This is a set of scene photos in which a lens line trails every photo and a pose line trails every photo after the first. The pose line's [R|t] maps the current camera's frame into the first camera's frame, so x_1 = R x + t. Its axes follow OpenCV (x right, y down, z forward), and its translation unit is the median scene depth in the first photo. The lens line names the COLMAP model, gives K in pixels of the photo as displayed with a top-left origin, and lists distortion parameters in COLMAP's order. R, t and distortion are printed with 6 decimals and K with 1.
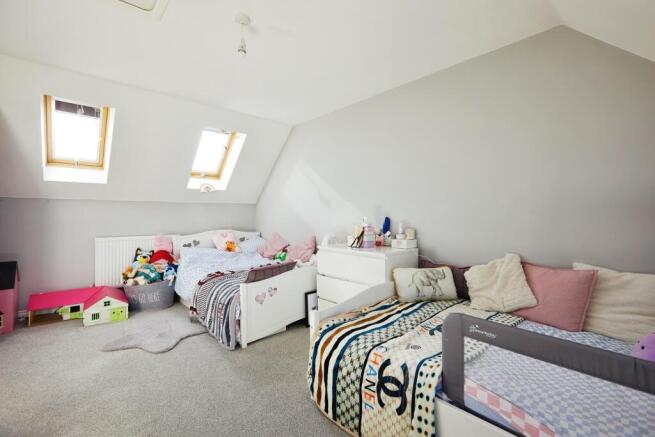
lens RADIAL K [[297.6, 0, 324.6], [0, 297.6, 213.4], [0, 0, 1]] dist [-0.002618, -0.000229]
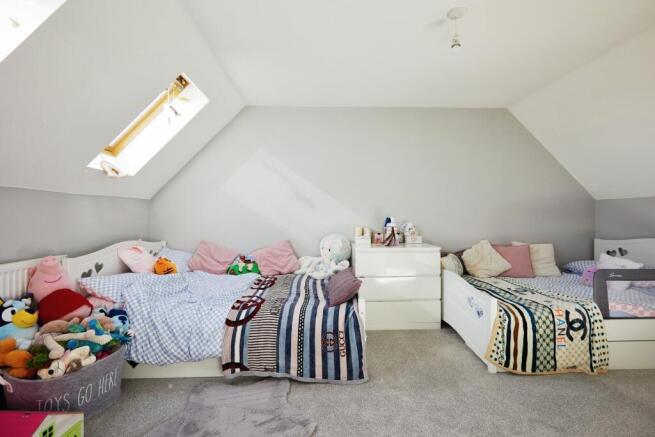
lens RADIAL K [[297.6, 0, 324.6], [0, 297.6, 213.4], [0, 0, 1]] dist [-0.002618, -0.000229]
pose [[0.641778, 0.003718, 0.766882, -1.631711], [-0.003952, 0.999991, -0.001540, -0.001047], [-0.766881, -0.002043, 0.641786, 0.901543]]
